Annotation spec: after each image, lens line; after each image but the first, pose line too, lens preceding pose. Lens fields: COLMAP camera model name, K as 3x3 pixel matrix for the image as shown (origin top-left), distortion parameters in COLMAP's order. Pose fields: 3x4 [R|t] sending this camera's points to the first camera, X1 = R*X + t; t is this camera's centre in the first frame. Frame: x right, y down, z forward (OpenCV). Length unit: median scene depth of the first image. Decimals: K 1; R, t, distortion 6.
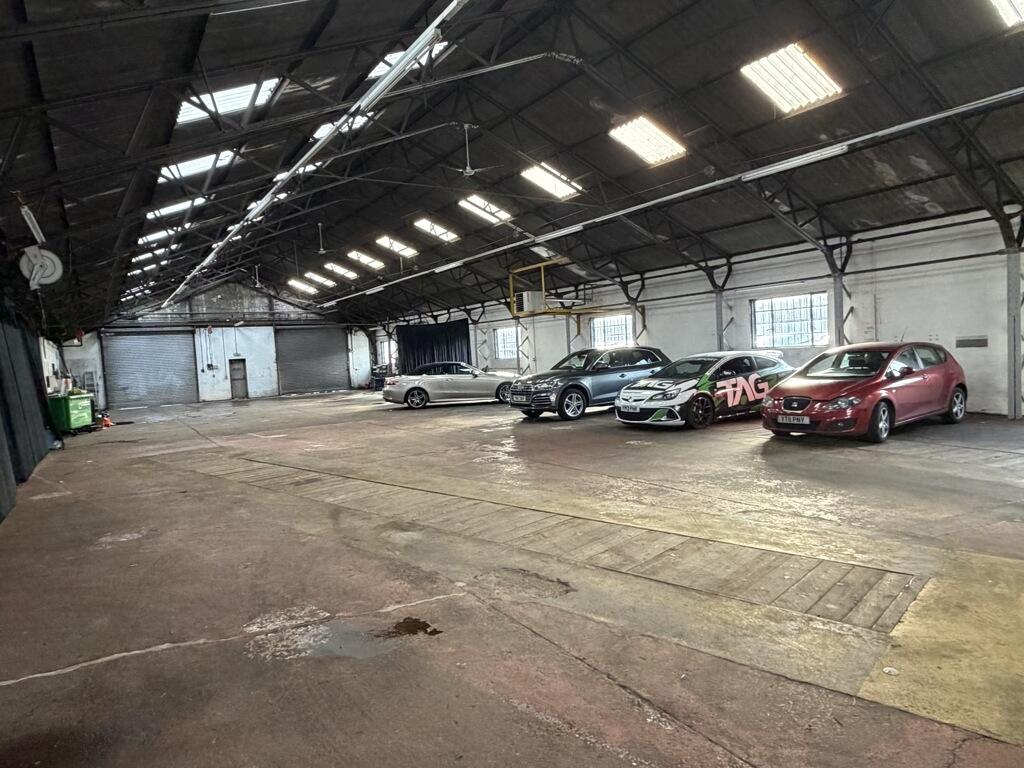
lens RADIAL K [[640.1, 0, 512.0], [0, 640.1, 384.0], [0, 0, 1]] dist [0.001682, -0.000088]
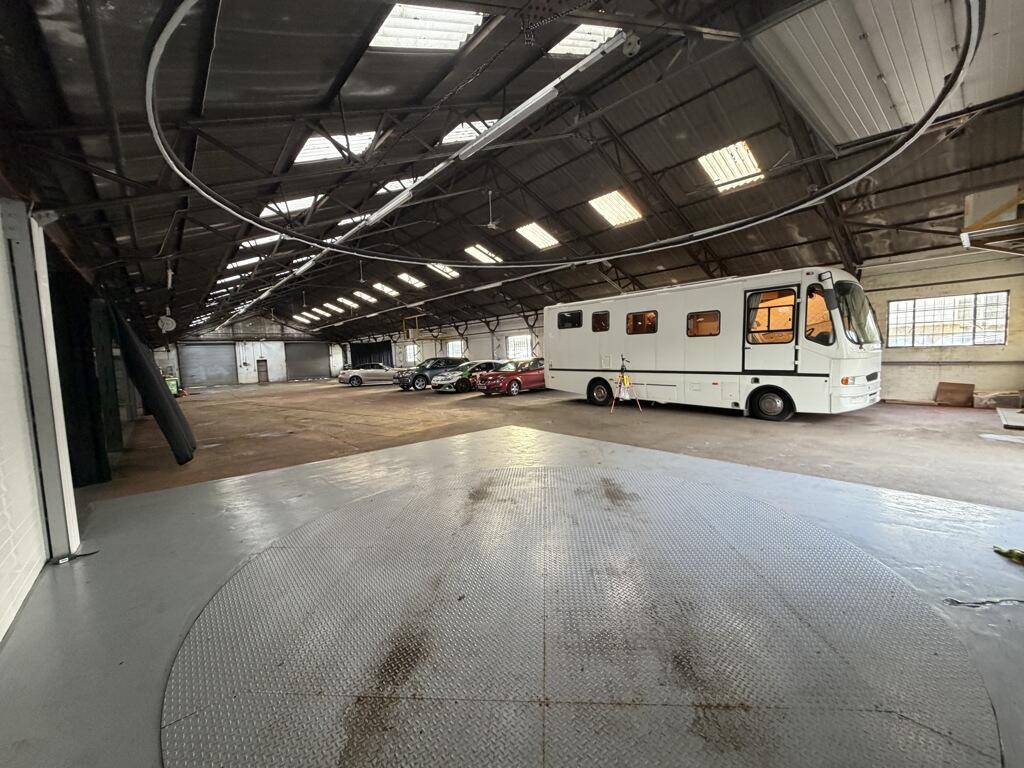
lens RADIAL K [[405.2, 0, 510.6], [0, 405.2, 385.6], [0, 0, 1]] dist [-0.001488, 0.000058]
pose [[0.991443, 0.007052, 0.130348, 0.106036], [-0.009435, 0.999799, 0.017671, 0.006044], [-0.130198, -0.018749, 0.991311, -0.196213]]
